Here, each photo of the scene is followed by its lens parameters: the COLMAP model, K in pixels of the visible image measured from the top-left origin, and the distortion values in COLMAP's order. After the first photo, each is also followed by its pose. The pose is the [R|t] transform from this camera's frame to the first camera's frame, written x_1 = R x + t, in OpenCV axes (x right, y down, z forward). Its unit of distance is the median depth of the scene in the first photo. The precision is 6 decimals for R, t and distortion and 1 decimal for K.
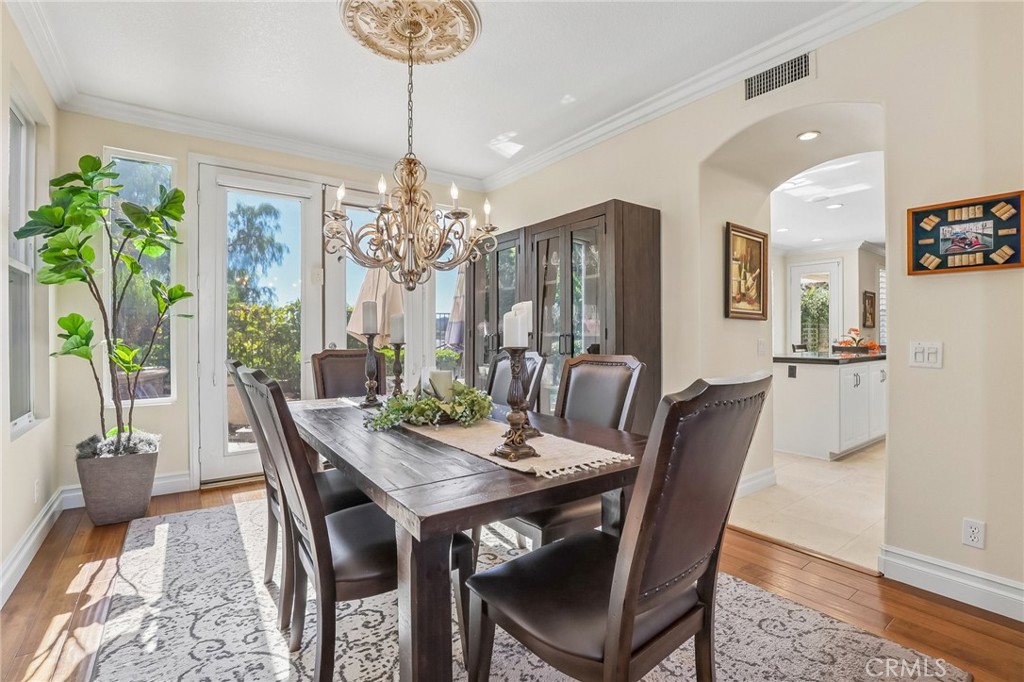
lens RADIAL K [[481.1, 0, 512.5], [0, 481.1, 336.8], [0, 0, 1]] dist [-0.035181, 0.000154]
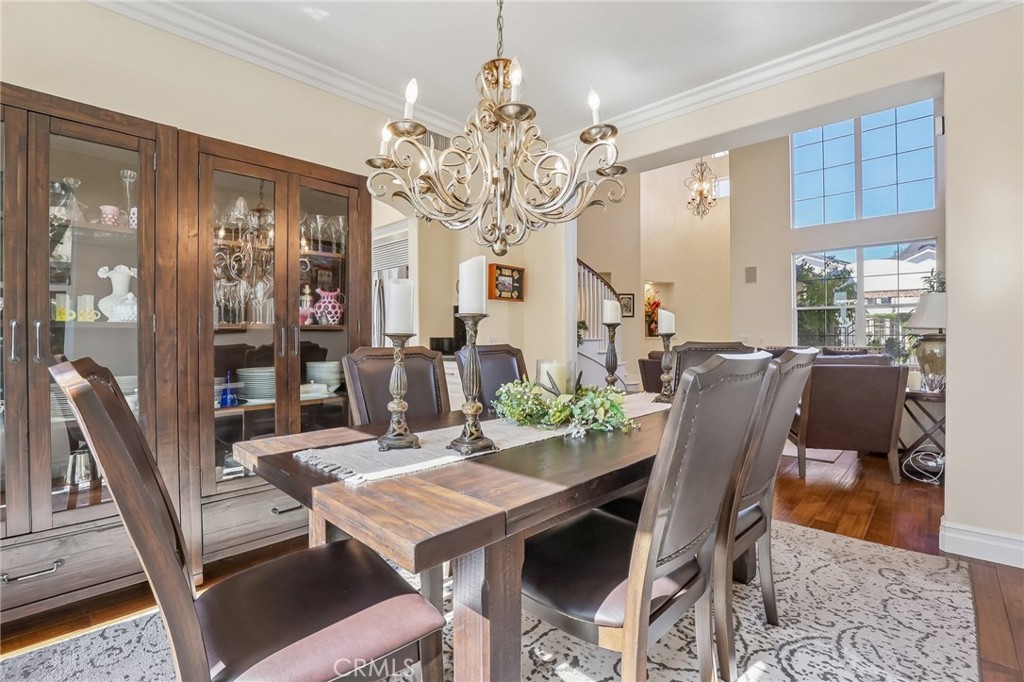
lens RADIAL K [[472.4, 0, 516.1], [0, 472.4, 339.3], [0, 0, 1]] dist [-0.037880, 0.007935]
pose [[-0.195144, -0.002098, 0.980772, -1.088981], [0.004620, 0.999985, 0.003058, 0.025014], [-0.980764, 0.005127, -0.195131, 1.380556]]
